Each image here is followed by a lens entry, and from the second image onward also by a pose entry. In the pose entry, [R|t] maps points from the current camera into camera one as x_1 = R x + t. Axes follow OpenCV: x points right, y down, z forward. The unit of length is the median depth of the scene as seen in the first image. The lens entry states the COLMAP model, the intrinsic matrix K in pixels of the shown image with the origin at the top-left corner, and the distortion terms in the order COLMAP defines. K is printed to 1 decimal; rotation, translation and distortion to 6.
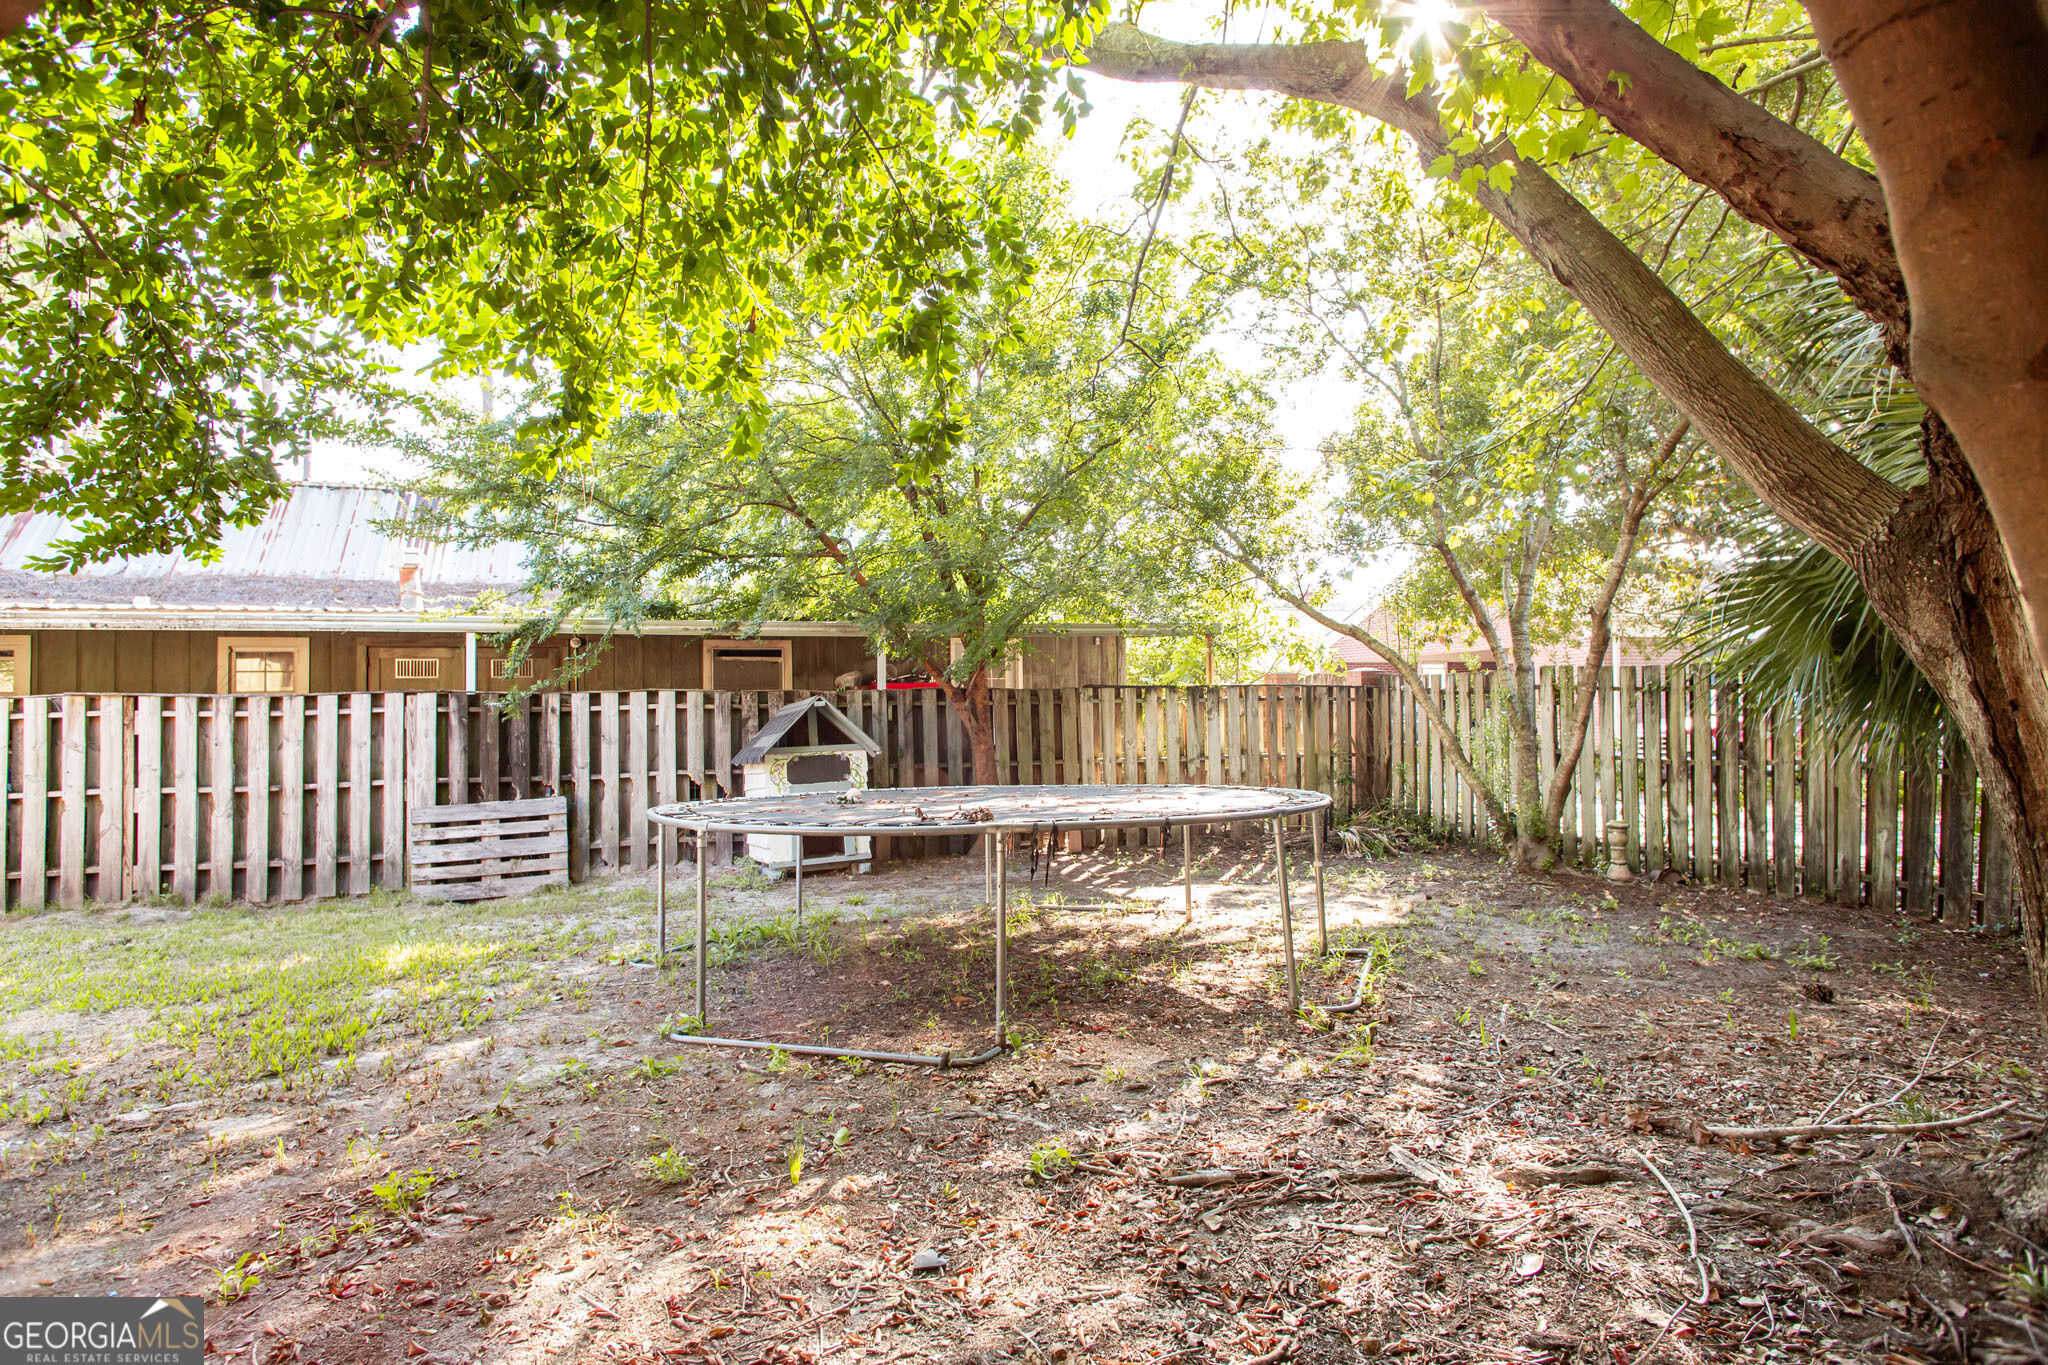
lens RADIAL K [[1227.2, 0, 1021.7], [0, 1227.2, 671.9], [0, 0, 1]] dist [0.019414, 0.000331]
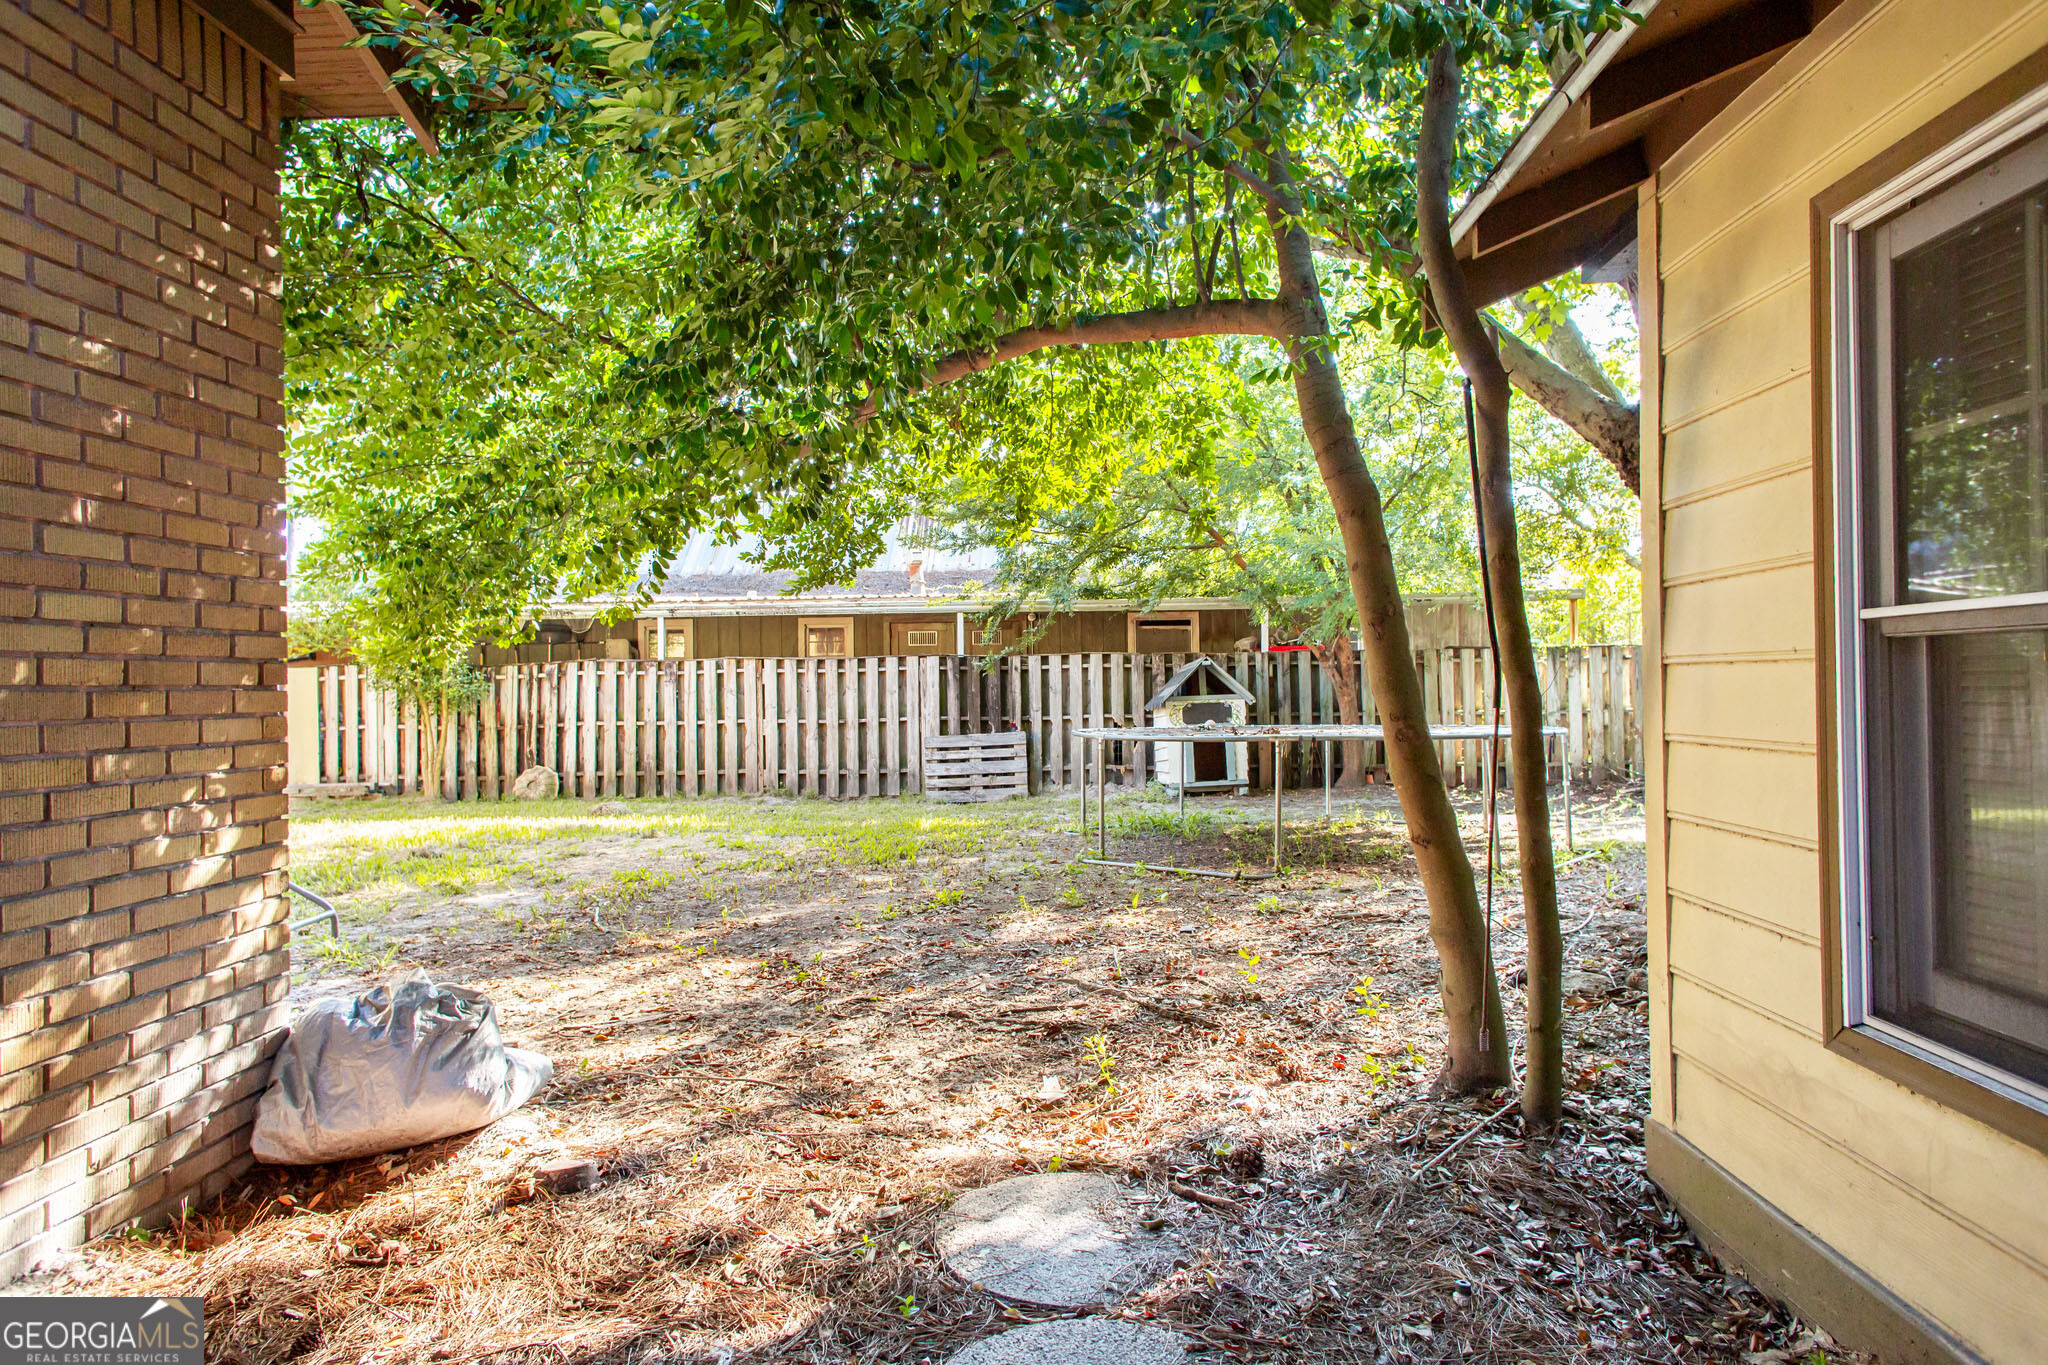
lens RADIAL K [[1227.2, 0, 1021.7], [0, 1227.2, 671.9], [0, 0, 1]] dist [0.019414, 0.000331]
pose [[0.935924, -0.000965, -0.352202, 0.106845], [0.011294, 0.999564, 0.027274, -0.002072], [0.352022, -0.029504, 0.935527, -0.277123]]
